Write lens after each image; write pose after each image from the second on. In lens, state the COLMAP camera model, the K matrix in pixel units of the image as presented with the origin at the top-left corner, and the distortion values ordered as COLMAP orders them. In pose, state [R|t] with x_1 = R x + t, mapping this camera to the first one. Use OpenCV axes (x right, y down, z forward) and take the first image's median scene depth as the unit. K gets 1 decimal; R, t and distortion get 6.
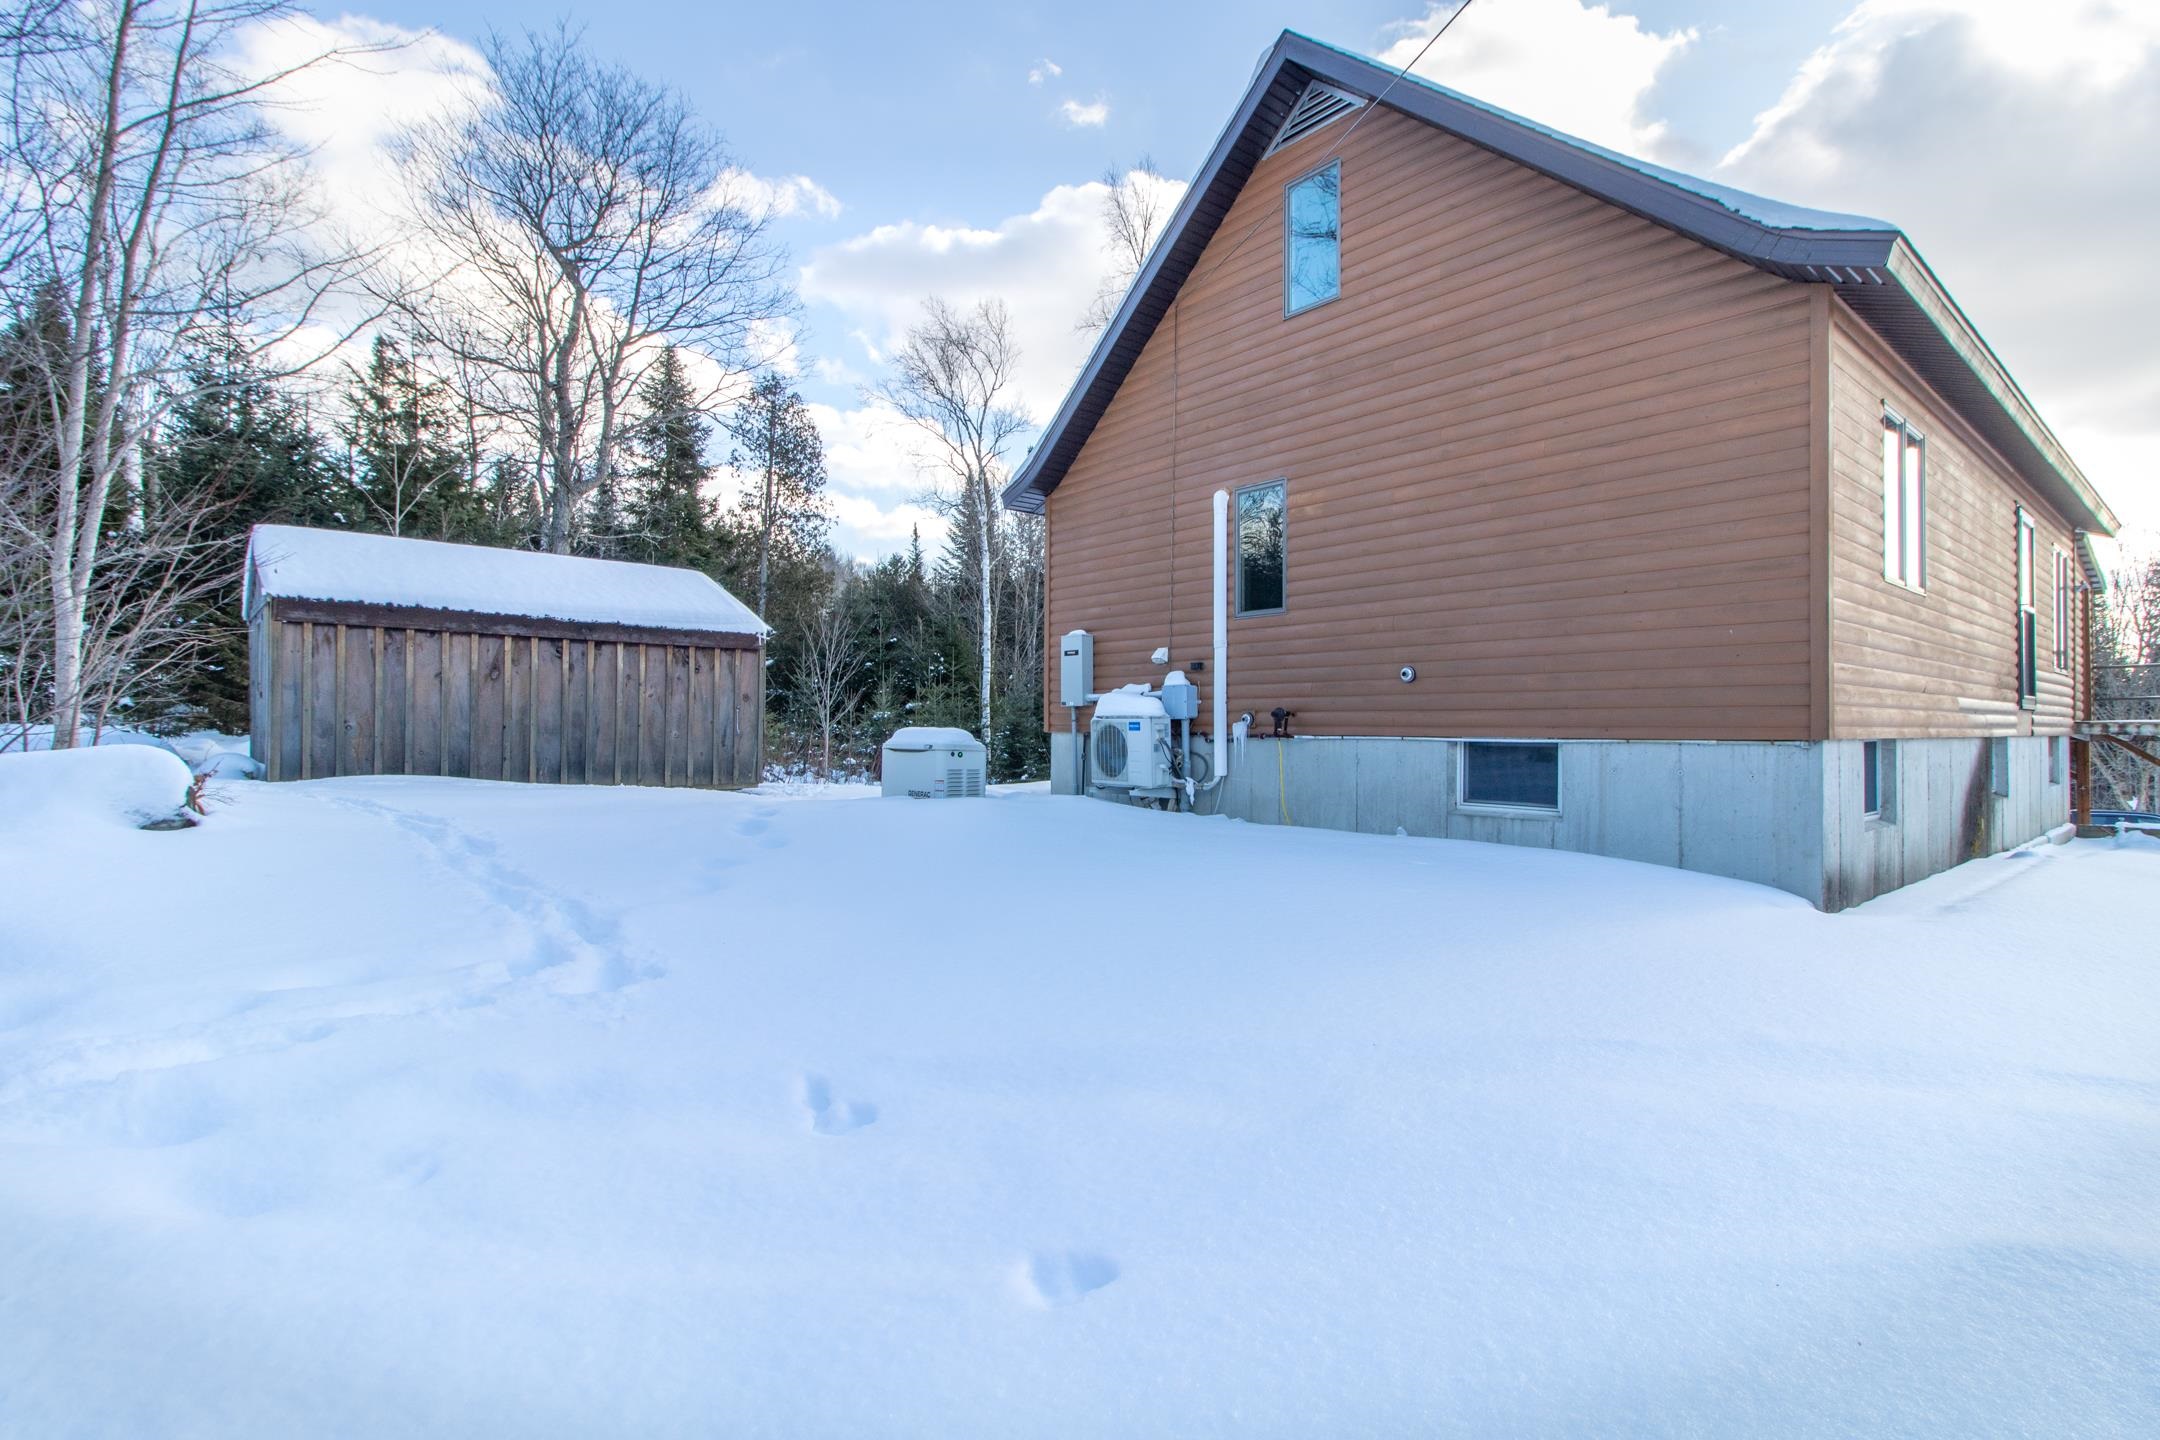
lens RADIAL K [[1012.0, 0, 1078.3], [0, 1012.0, 729.5], [0, 0, 1]] dist [-0.000040, 0.000540]
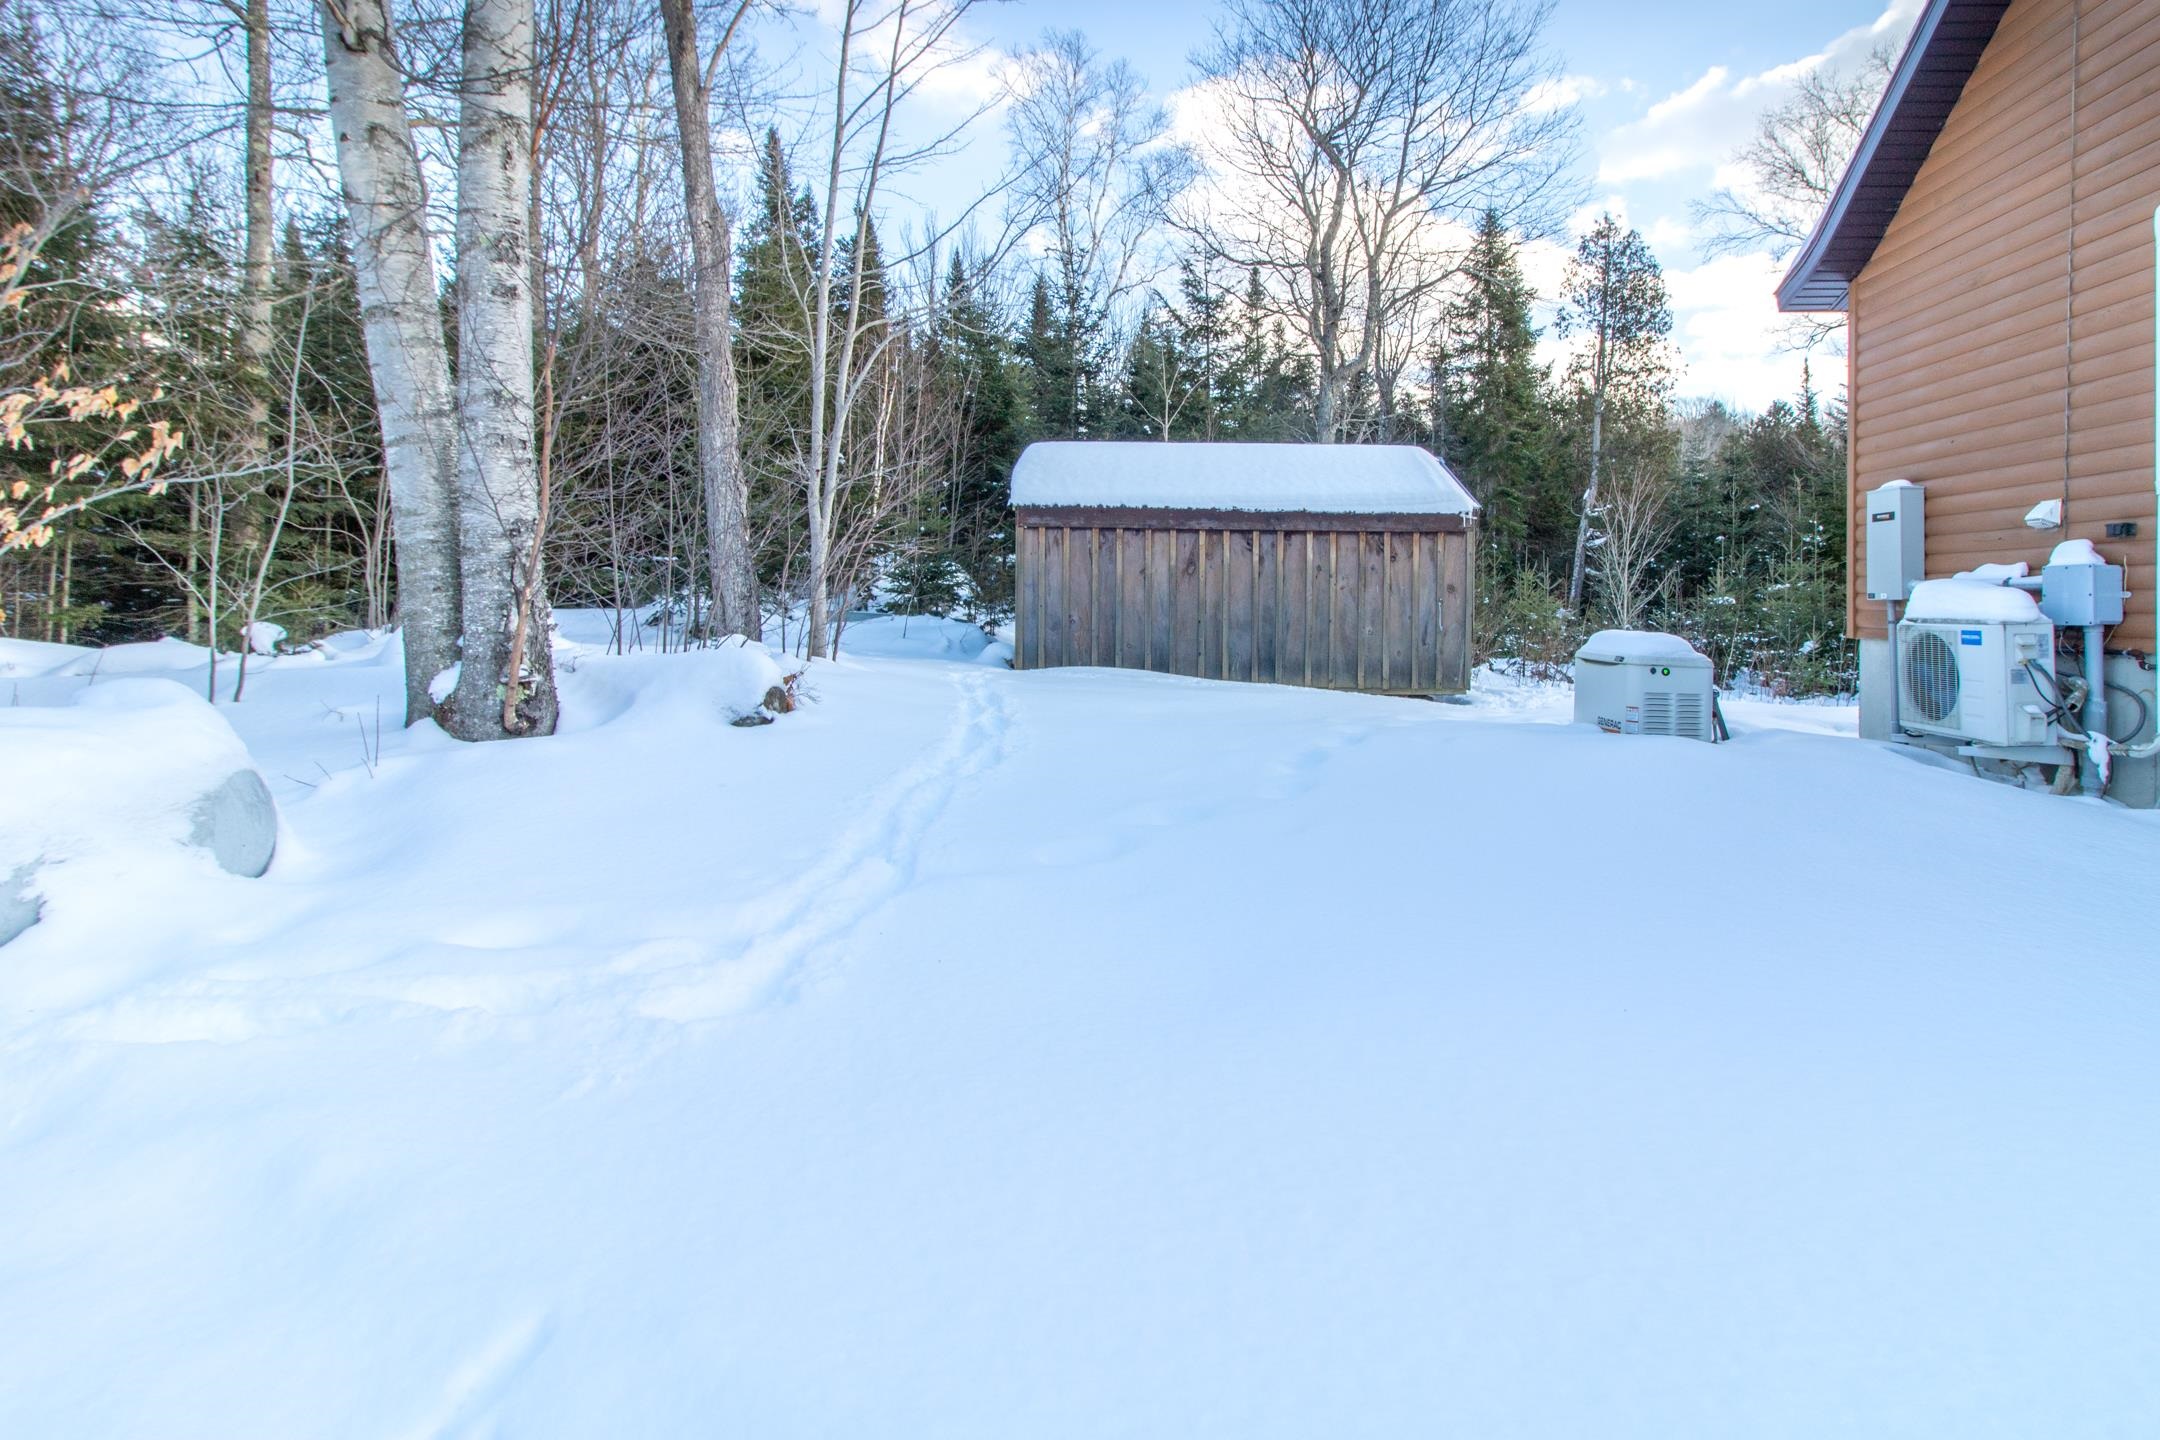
lens RADIAL K [[1054.4, 0, 1179.7], [0, 1054.4, 599.2], [0, 0, 1]] dist [0.002451, 0.000163]
pose [[0.748308, -0.001581, -0.663350, 0.106869], [-0.005629, 0.999946, -0.008732, -0.015730], [0.663328, 0.010268, 0.748259, 0.214010]]
